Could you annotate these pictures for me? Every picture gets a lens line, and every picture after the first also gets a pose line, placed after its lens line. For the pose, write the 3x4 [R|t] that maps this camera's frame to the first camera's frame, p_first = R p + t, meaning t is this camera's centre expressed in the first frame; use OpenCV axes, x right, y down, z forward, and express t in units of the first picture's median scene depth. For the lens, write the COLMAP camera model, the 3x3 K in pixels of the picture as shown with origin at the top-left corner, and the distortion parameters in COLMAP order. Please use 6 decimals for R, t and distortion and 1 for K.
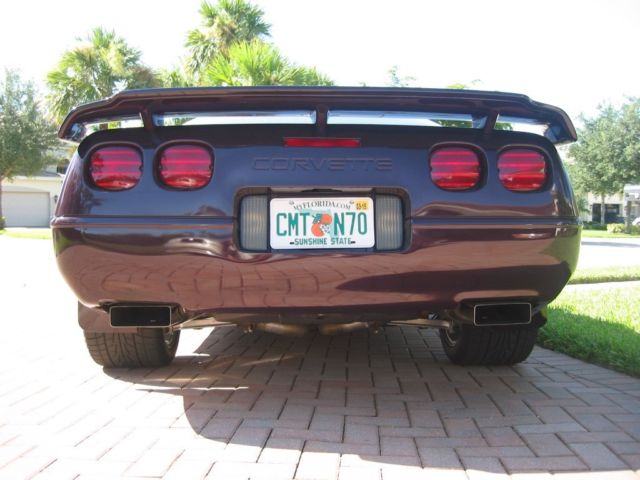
lens RADIAL K [[674.1, 0, 320.0], [0, 674.1, 240.0], [0, 0, 1]] dist [-0.134407, 0.102492]
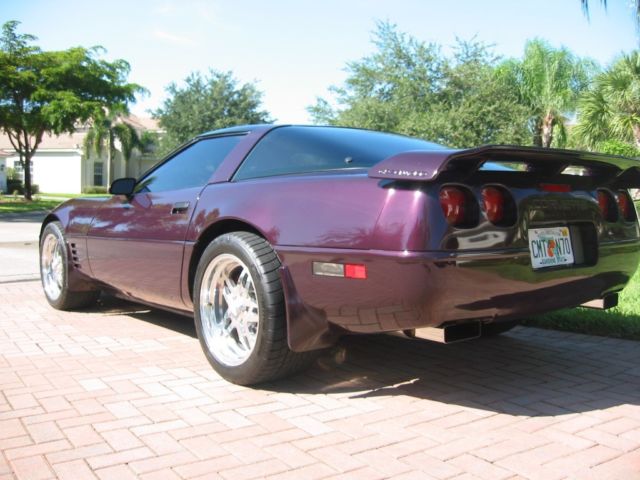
lens RADIAL K [[674.1, 0, 320.0], [0, 674.1, 240.0], [0, 0, 1]] dist [-0.134407, 0.102492]
pose [[0.796989, -0.031836, 0.603155, -0.956431], [-0.001735, 0.998485, 0.054995, -0.090779], [-0.603992, -0.044877, 0.795726, 0.174782]]
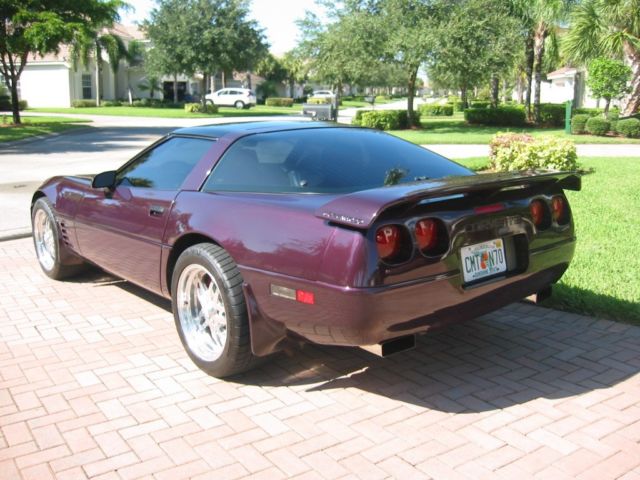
lens RADIAL K [[674.1, 0, 320.0], [0, 674.1, 240.0], [0, 0, 1]] dist [-0.134407, 0.102492]
pose [[0.791685, -0.130511, 0.596826, -0.969738], [0.012458, 0.980161, 0.197811, -0.304019], [-0.610802, -0.149169, 0.777605, 0.042945]]
